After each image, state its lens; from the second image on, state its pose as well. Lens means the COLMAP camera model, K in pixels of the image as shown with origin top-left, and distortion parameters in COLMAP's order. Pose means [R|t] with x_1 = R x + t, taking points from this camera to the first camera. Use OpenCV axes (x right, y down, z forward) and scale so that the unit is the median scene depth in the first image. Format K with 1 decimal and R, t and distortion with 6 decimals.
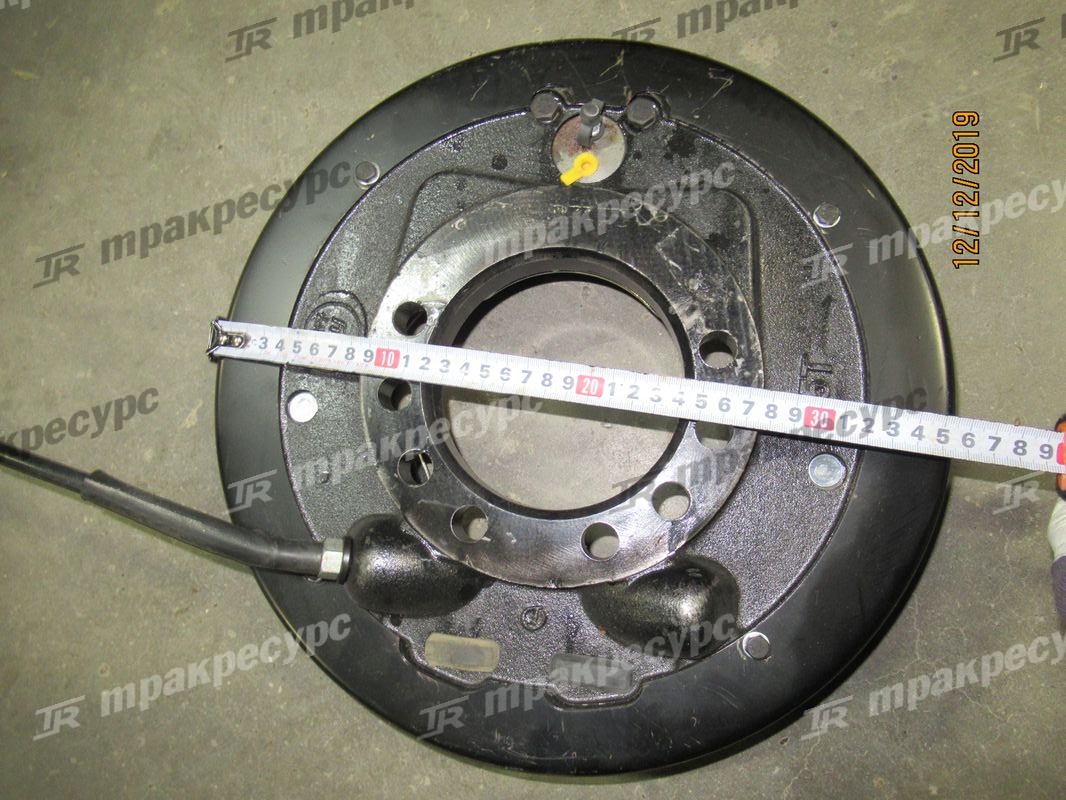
lens RADIAL K [[780.3, 0, 526.4], [0, 780.3, 399.5], [0, 0, 1]] dist [0.010496, -0.006914]
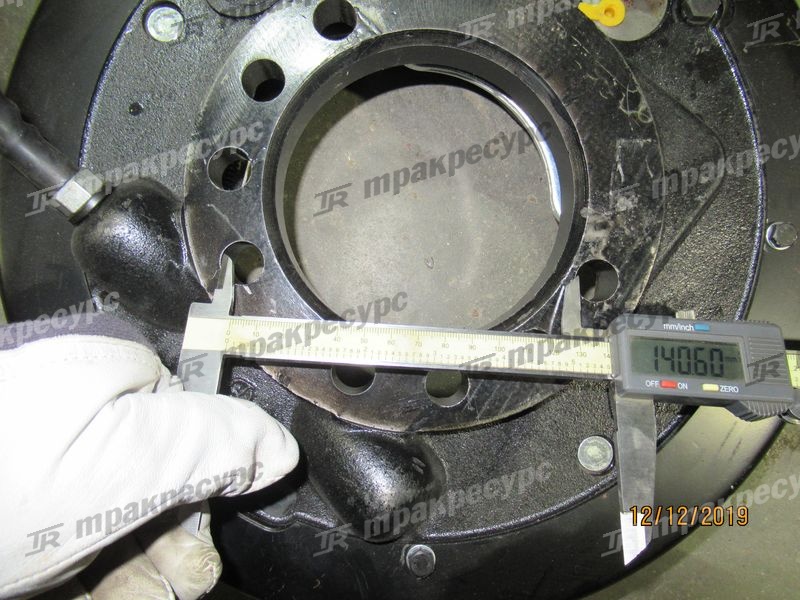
lens RADIAL K [[585.6, 0, 404.1], [0, 585.6, 299.3], [0, 0, 1]] dist [0.010496, -0.006914]
pose [[0.782924, 0.601914, 0.157256, -0.011462], [-0.618861, 0.779364, 0.097998, 0.018279], [-0.063573, -0.174044, 0.982684, 0.327505]]
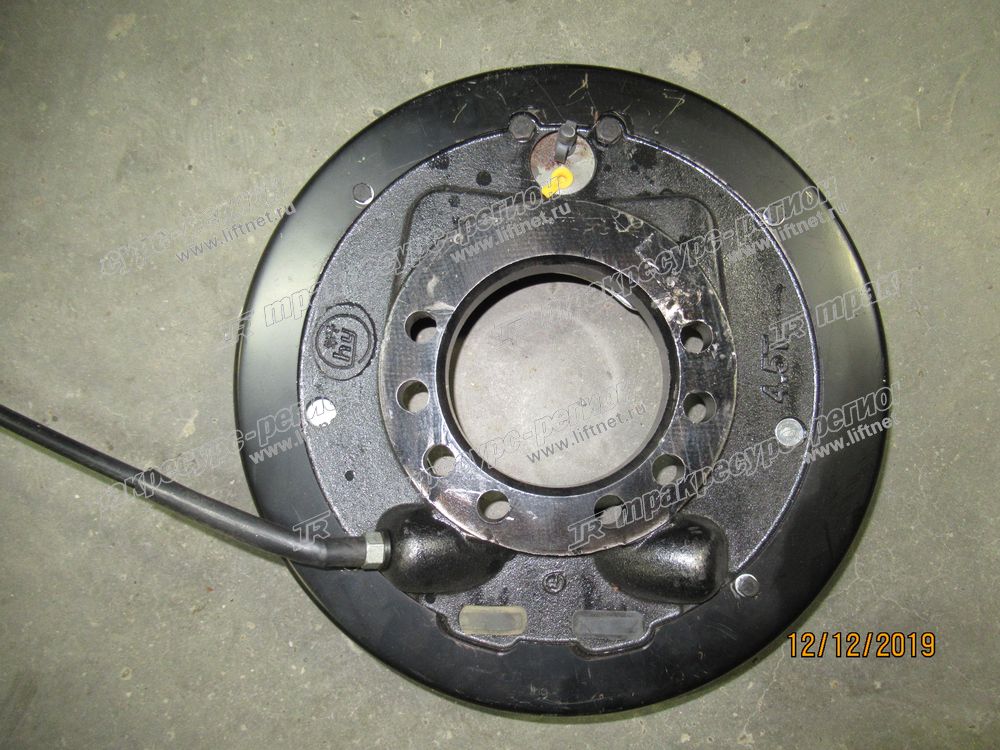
lens RADIAL K [[732.0, 0, 494.7], [0, 732.0, 378.7], [0, 0, 1]] dist [0.010496, -0.006914]
pose [[0.989352, -0.078910, 0.122298, -0.168332], [0.075565, 0.996635, 0.031763, -0.052875], [-0.124393, -0.022183, 0.991985, -0.039633]]
